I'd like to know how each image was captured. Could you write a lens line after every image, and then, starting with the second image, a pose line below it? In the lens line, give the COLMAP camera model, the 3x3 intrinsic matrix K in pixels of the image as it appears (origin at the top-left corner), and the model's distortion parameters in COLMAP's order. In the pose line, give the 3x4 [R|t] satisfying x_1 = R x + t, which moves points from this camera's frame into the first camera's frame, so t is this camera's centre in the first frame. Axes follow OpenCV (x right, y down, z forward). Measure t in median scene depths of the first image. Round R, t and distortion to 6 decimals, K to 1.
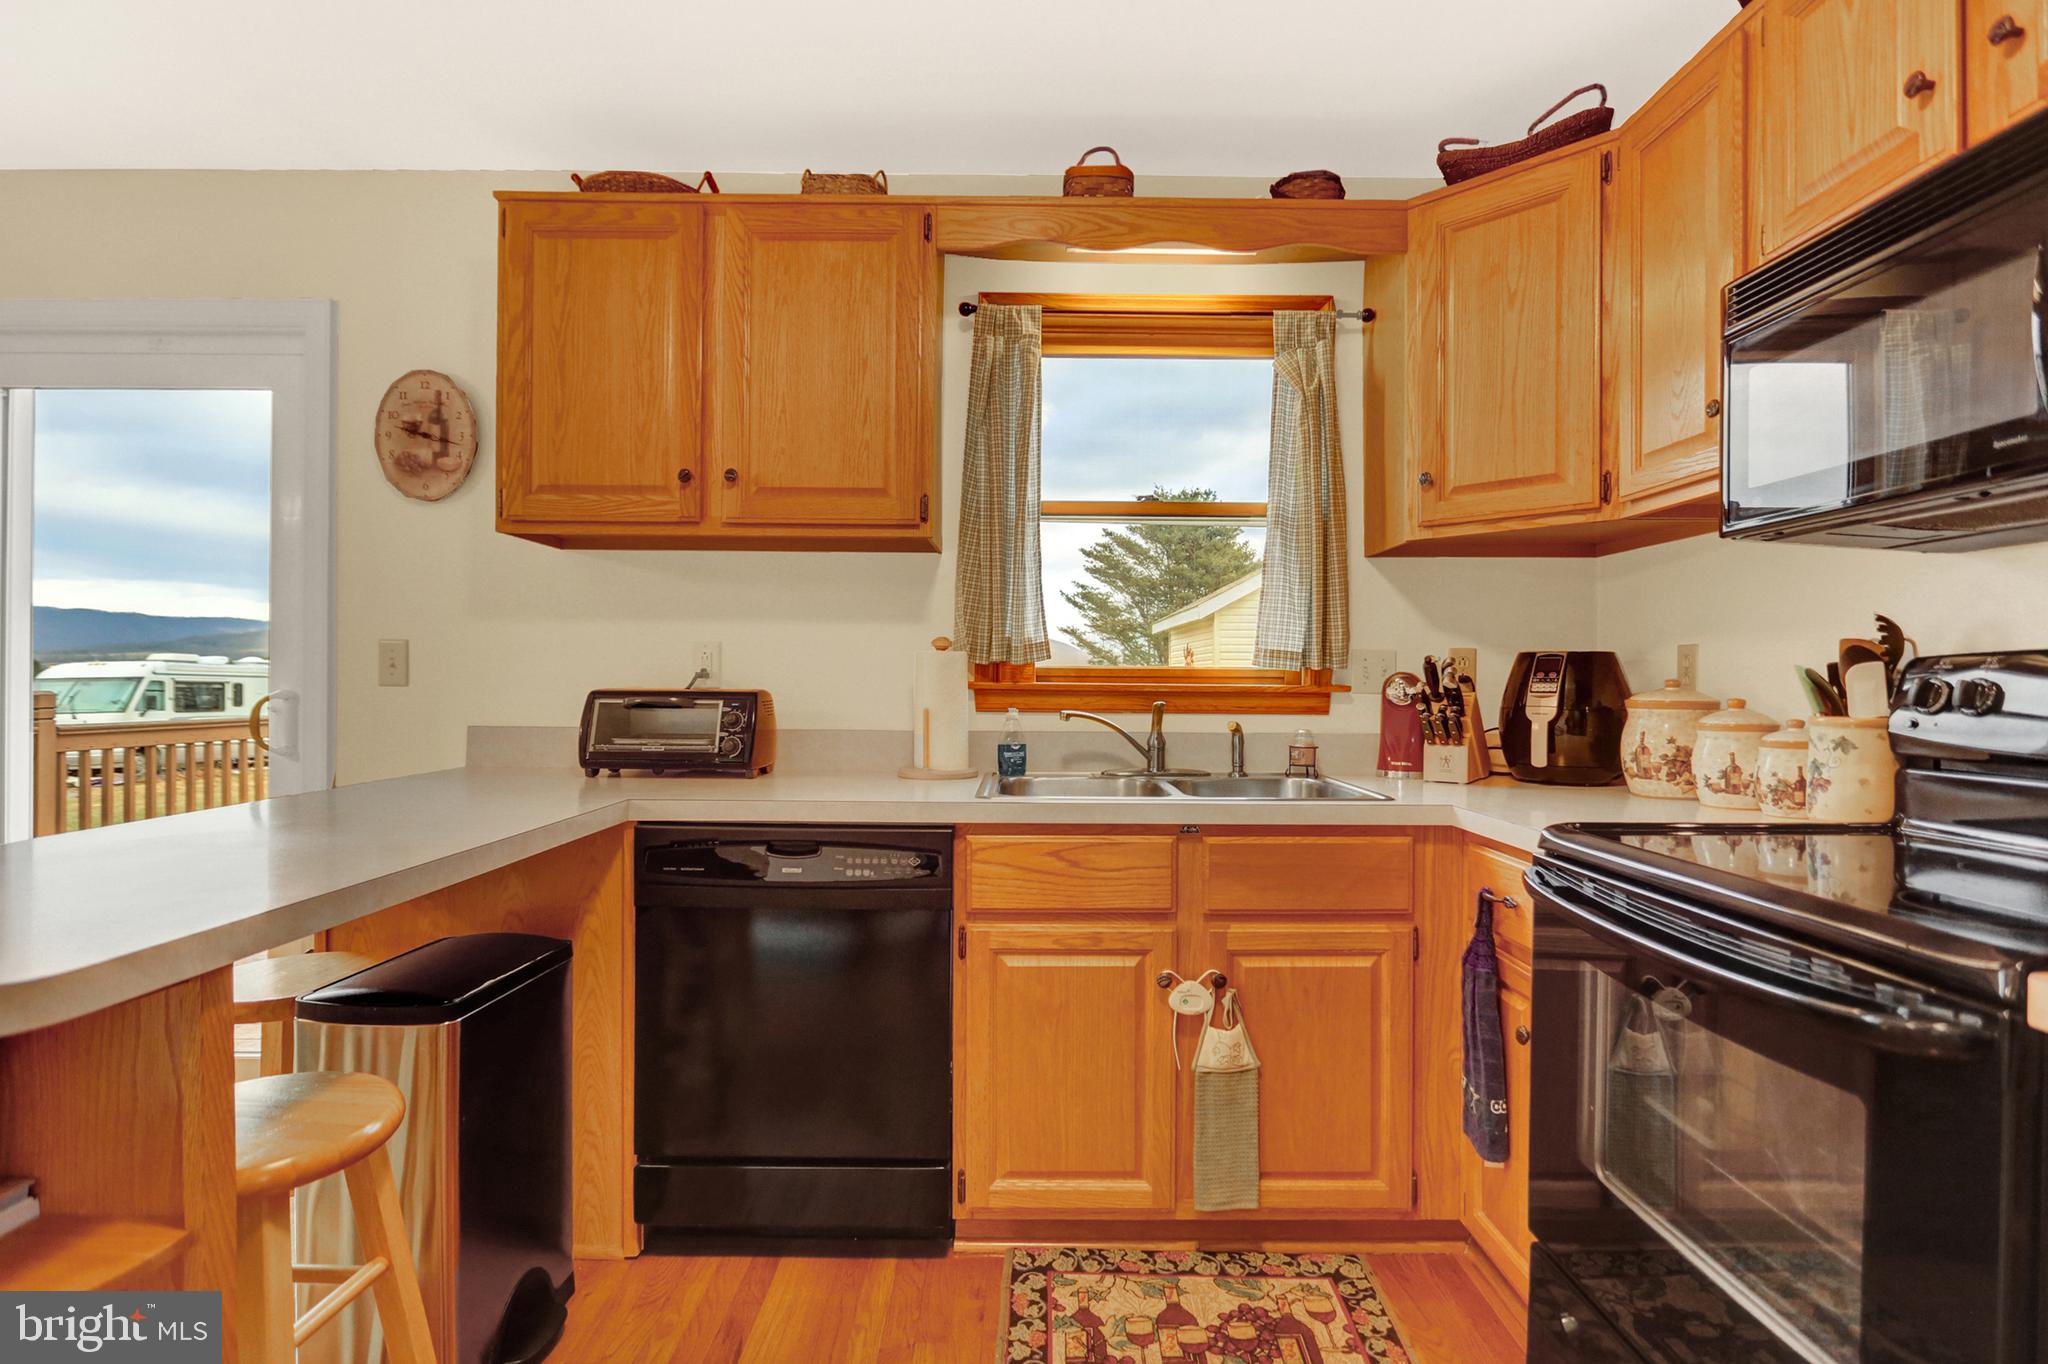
lens RADIAL K [[996.1, 0, 1024.0], [0, 996.1, 682.0], [0, 0, 1]] dist [-0.001856, 0.000031]
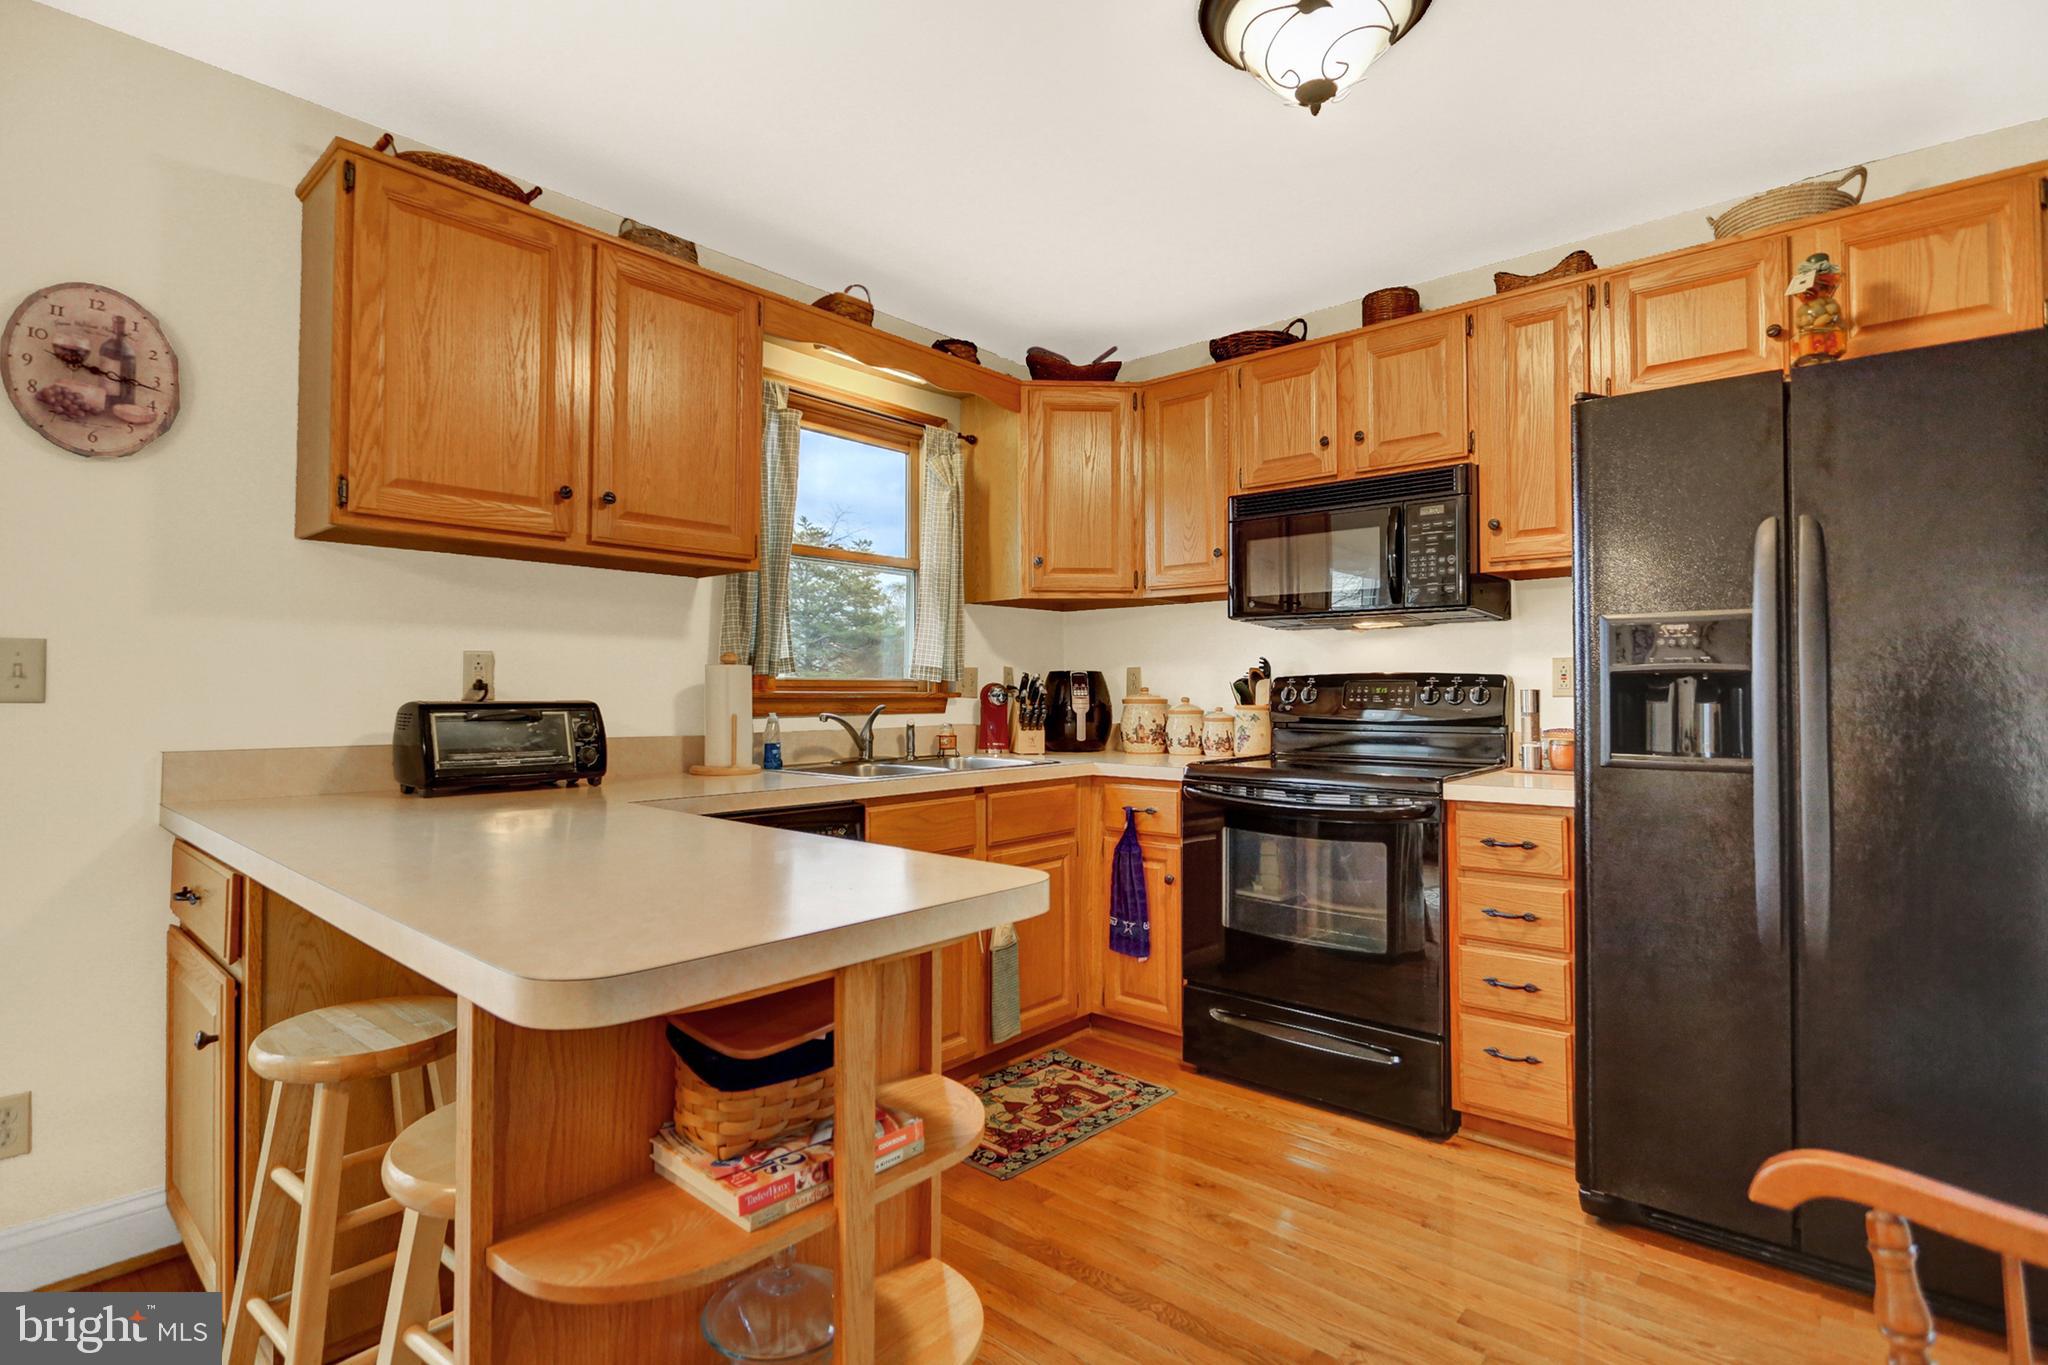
lens RADIAL K [[1006.3, 0, 1023.2], [0, 1006.3, 666.0], [0, 0, 1]] dist [-0.000098, 0.000136]
pose [[0.662470, 0.012197, 0.748990, -0.761100], [0.005058, 0.999772, -0.020755, -0.004143], [-0.749072, 0.017538, 0.662257, -0.033440]]
